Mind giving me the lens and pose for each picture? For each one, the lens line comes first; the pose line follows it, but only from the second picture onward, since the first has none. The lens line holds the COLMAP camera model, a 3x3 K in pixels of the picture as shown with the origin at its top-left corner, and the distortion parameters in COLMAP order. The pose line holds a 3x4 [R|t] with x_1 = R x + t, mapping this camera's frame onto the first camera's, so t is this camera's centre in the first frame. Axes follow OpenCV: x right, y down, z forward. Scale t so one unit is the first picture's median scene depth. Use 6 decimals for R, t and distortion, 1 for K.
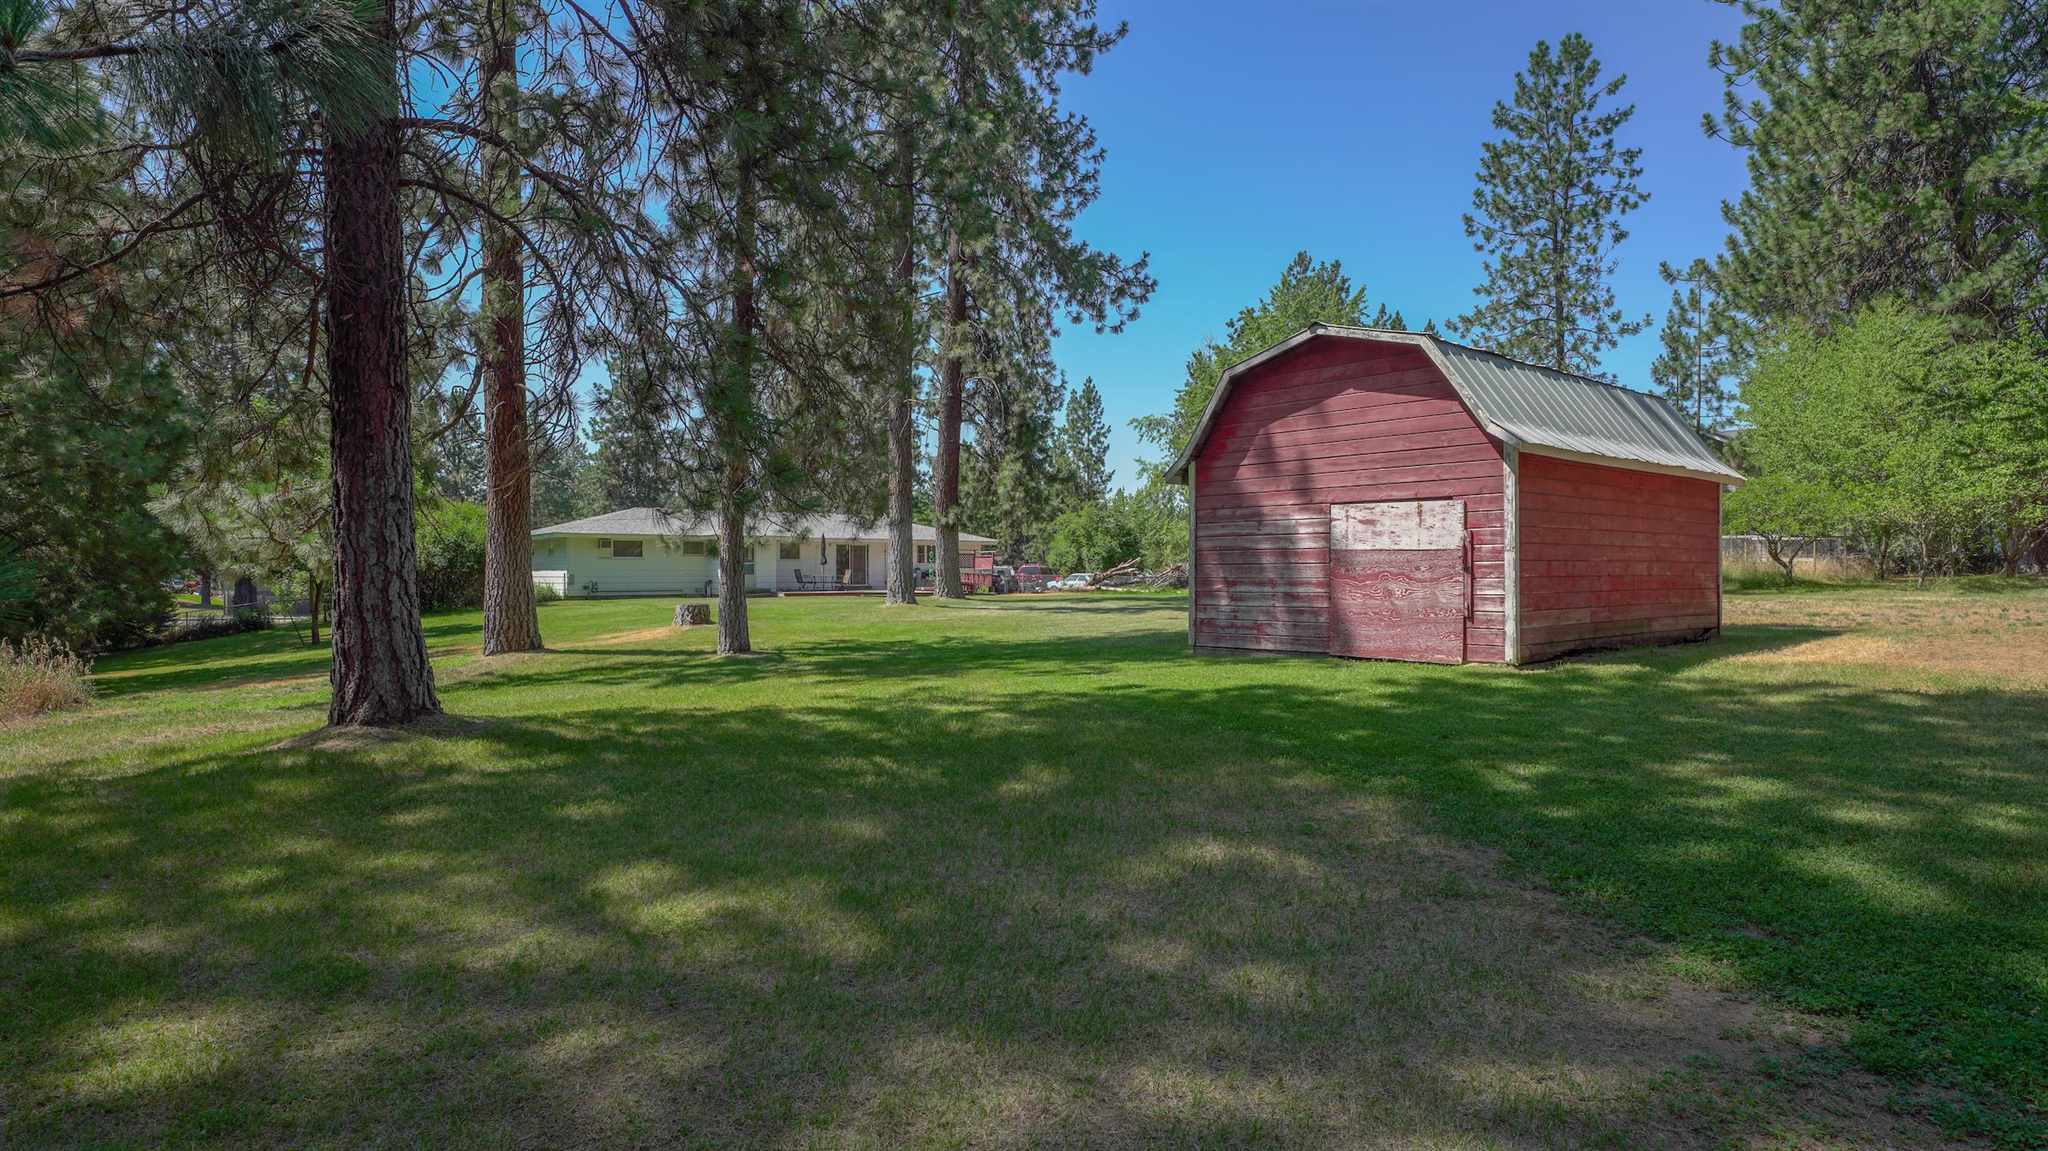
lens RADIAL K [[1173.2, 0, 1024.0], [0, 1173.2, 575.5], [0, 0, 1]] dist [0.001599, 0.000091]
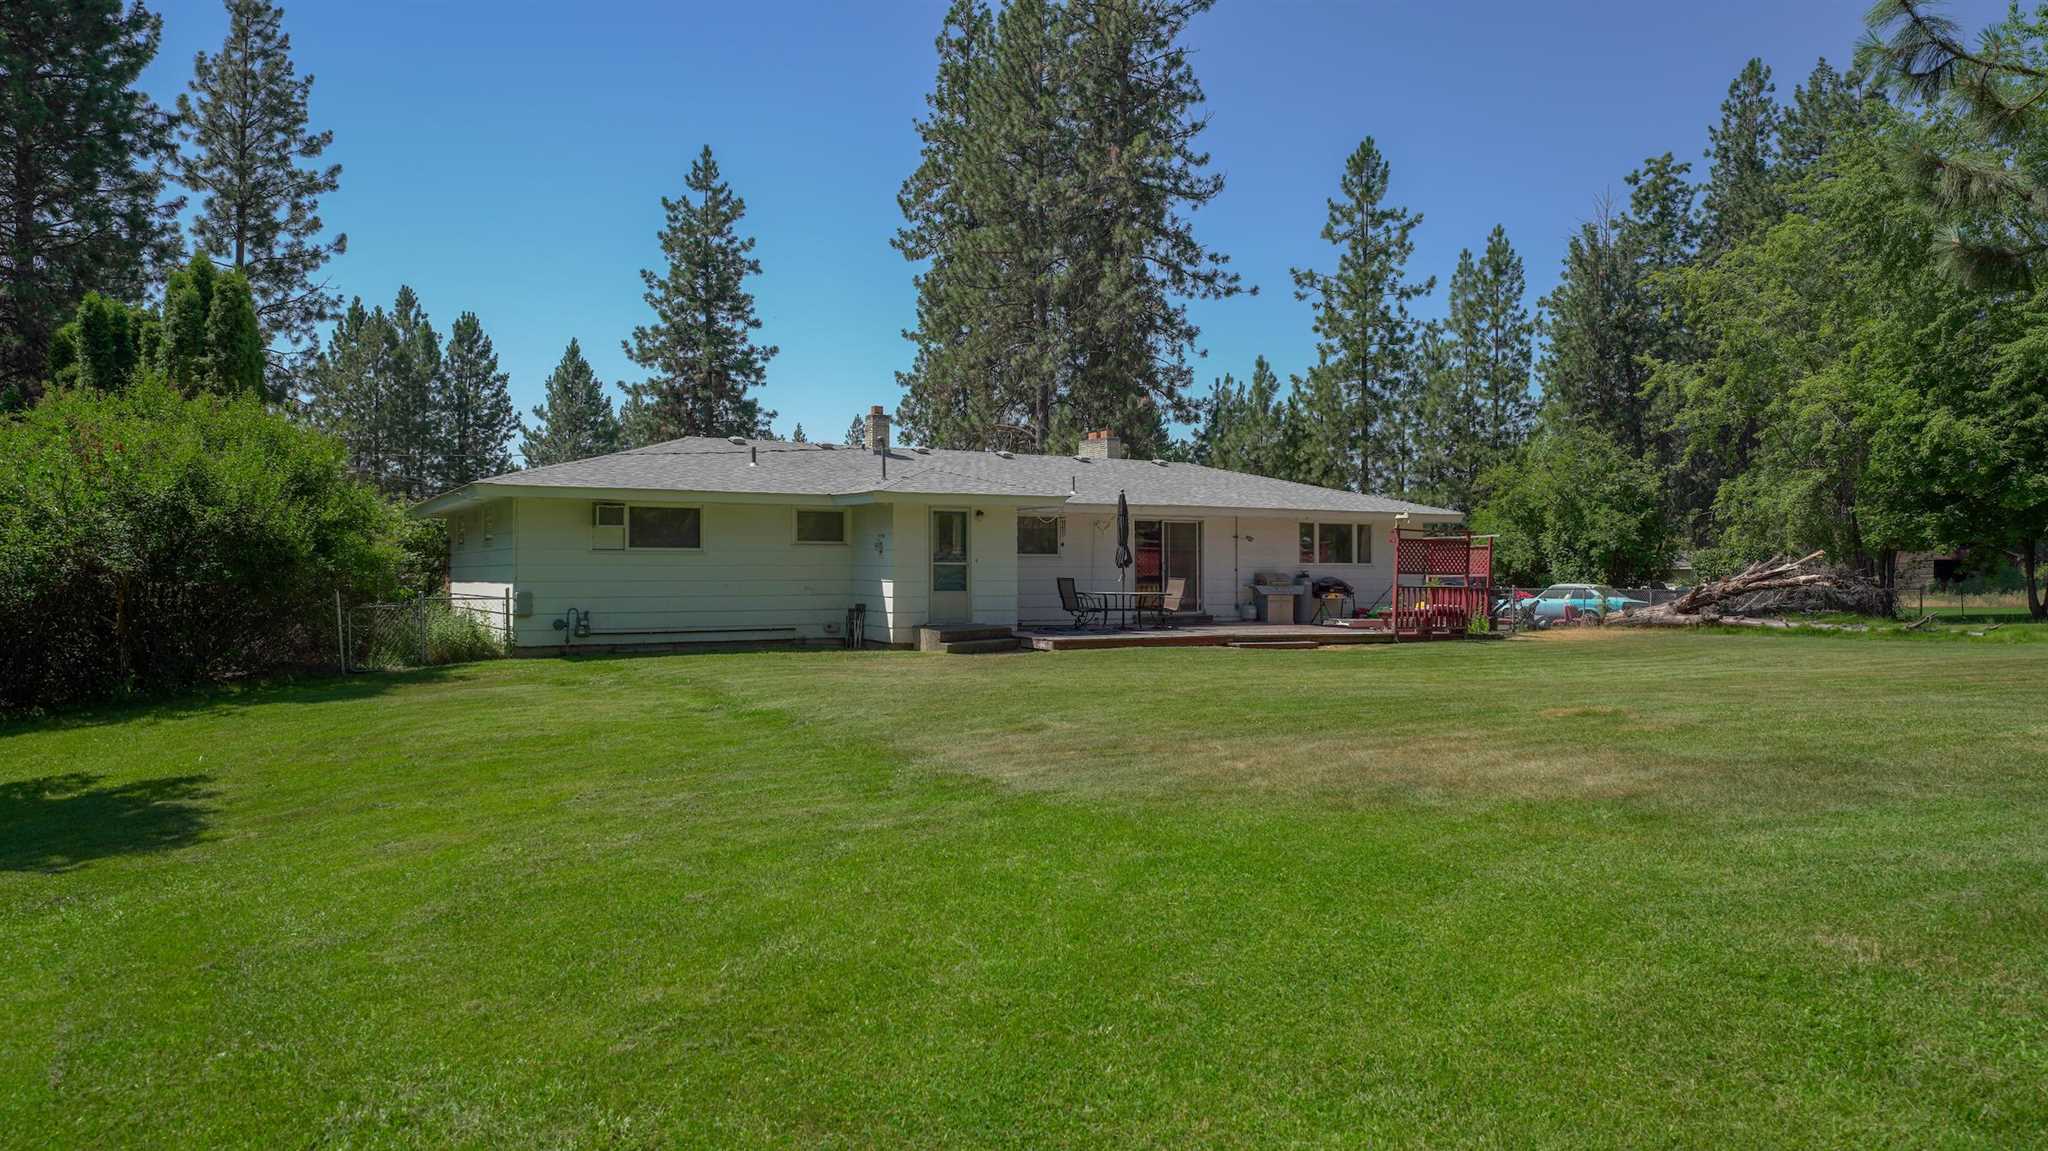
lens RADIAL K [[1461.9, 0, 1018.9], [0, 1461.9, 569.0], [0, 0, 1]] dist [0.002291, 0.000211]
pose [[0.993238, 0.000355, -0.116094, -0.143143], [-0.001022, 0.999983, -0.005683, -0.005232], [0.116090, 0.005763, 0.993222, 0.465449]]
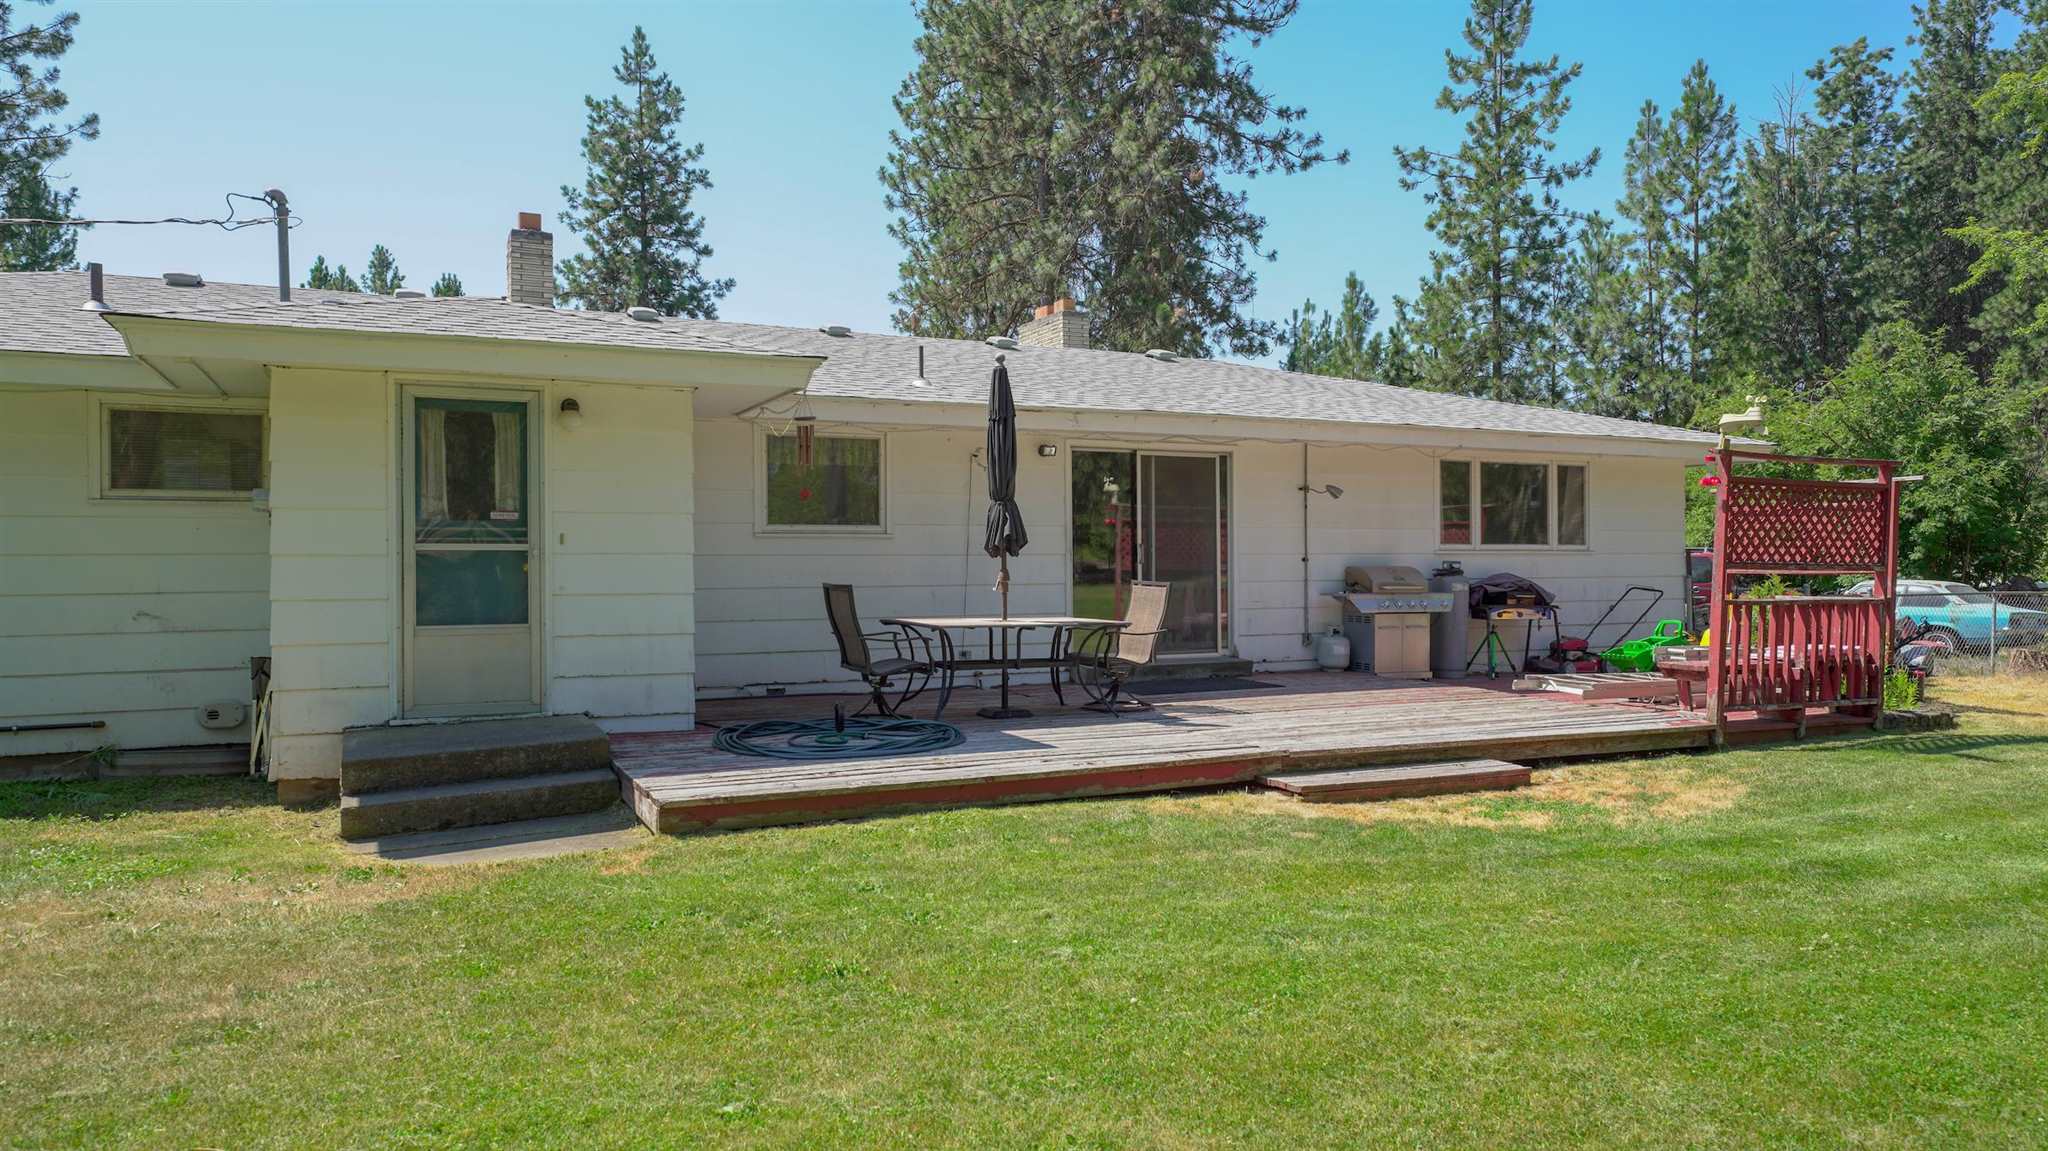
lens RADIAL K [[1450.8, 0, 944.8], [0, 1450.8, 574.6], [0, 0, 1]] dist [0.003017, -0.062503]
pose [[0.974760, -0.000506, -0.223255, -0.129833], [0.002122, 0.999973, 0.006999, -0.007603], [0.223246, -0.007296, 0.974735, 0.775974]]
